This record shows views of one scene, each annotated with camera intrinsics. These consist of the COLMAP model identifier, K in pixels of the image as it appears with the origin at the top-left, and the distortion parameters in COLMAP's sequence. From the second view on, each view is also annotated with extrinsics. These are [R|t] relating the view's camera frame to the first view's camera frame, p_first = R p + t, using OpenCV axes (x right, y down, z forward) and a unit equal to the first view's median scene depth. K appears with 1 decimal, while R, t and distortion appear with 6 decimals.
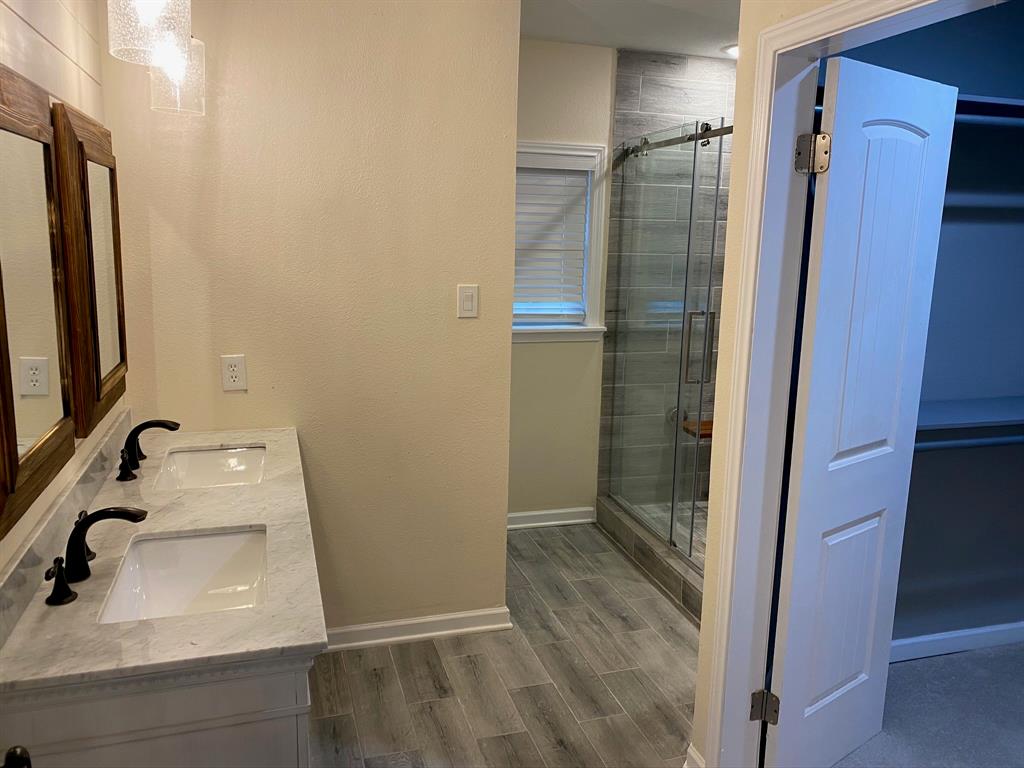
lens RADIAL K [[785.0, 0, 511.4], [0, 785.0, 382.9], [0, 0, 1]] dist [0.101141, -0.139350]
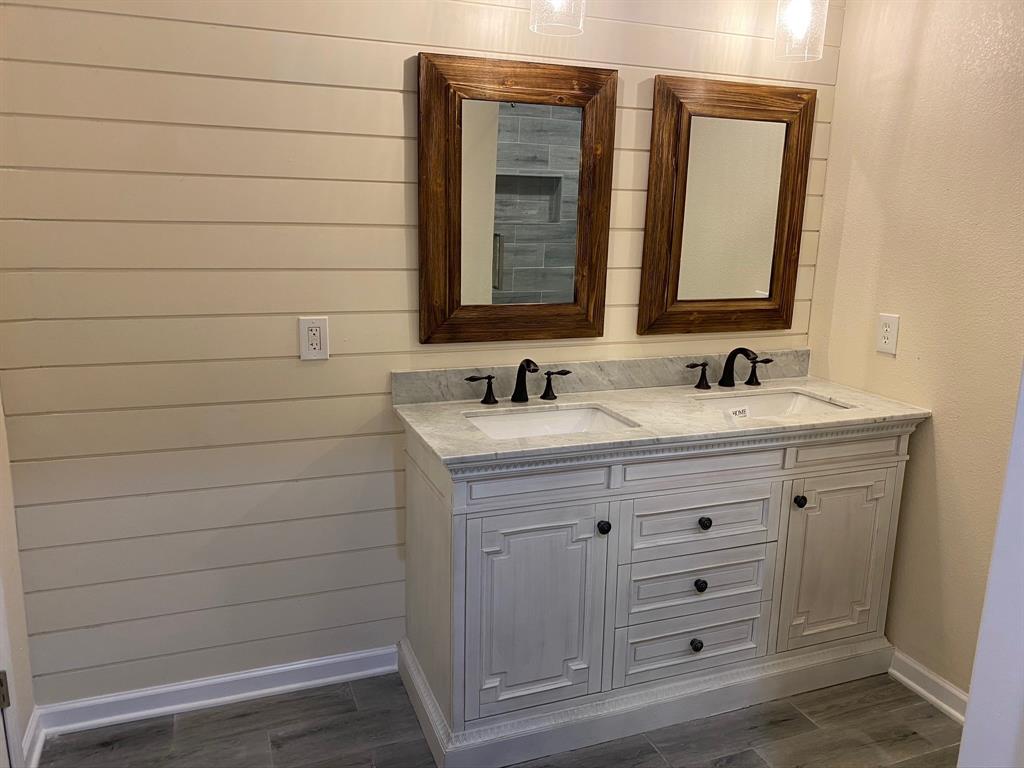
lens RADIAL K [[785.0, 0, 511.4], [0, 785.0, 382.9], [0, 0, 1]] dist [0.101141, -0.139350]
pose [[0.068968, 0.190205, -0.979319, 0.562020], [-0.210676, 0.962294, 0.172061, -0.025860], [0.975120, 0.194452, 0.106439, 0.511124]]
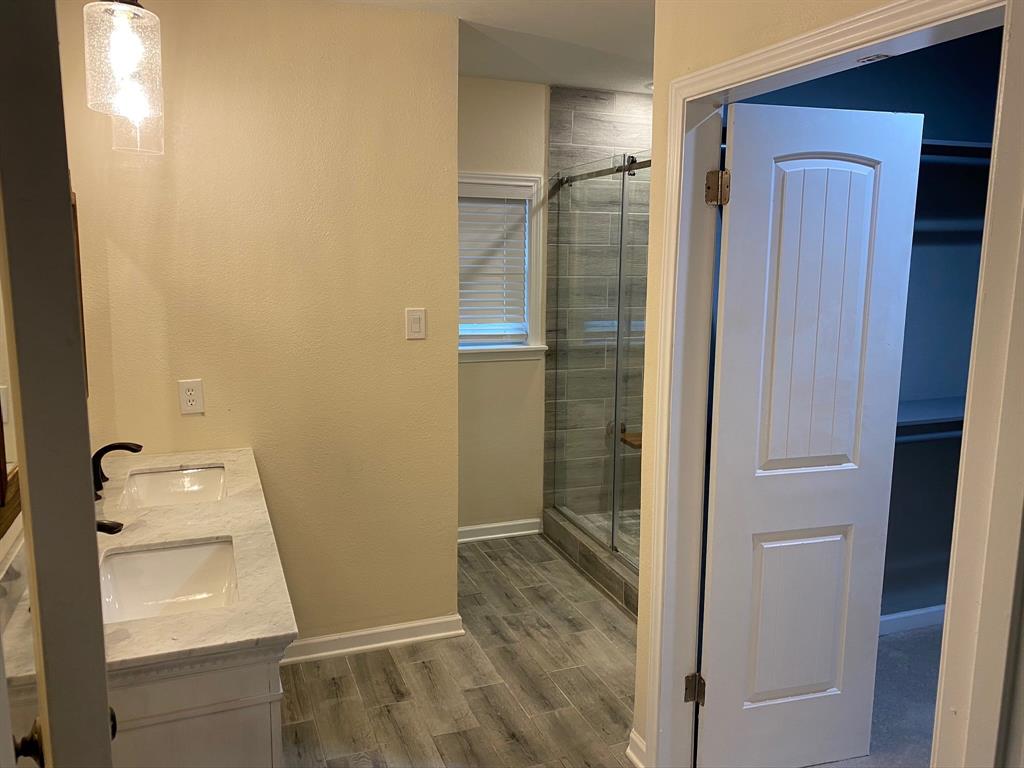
lens RADIAL K [[782.5, 0, 512.0], [0, 782.5, 384.0], [0, 0, 1]] dist [0.105642, -0.110516]
pose [[0.997270, -0.024575, 0.069629, -0.001443], [0.026358, 0.999345, -0.024805, 0.007986], [-0.068974, 0.026573, 0.997264, -0.072492]]
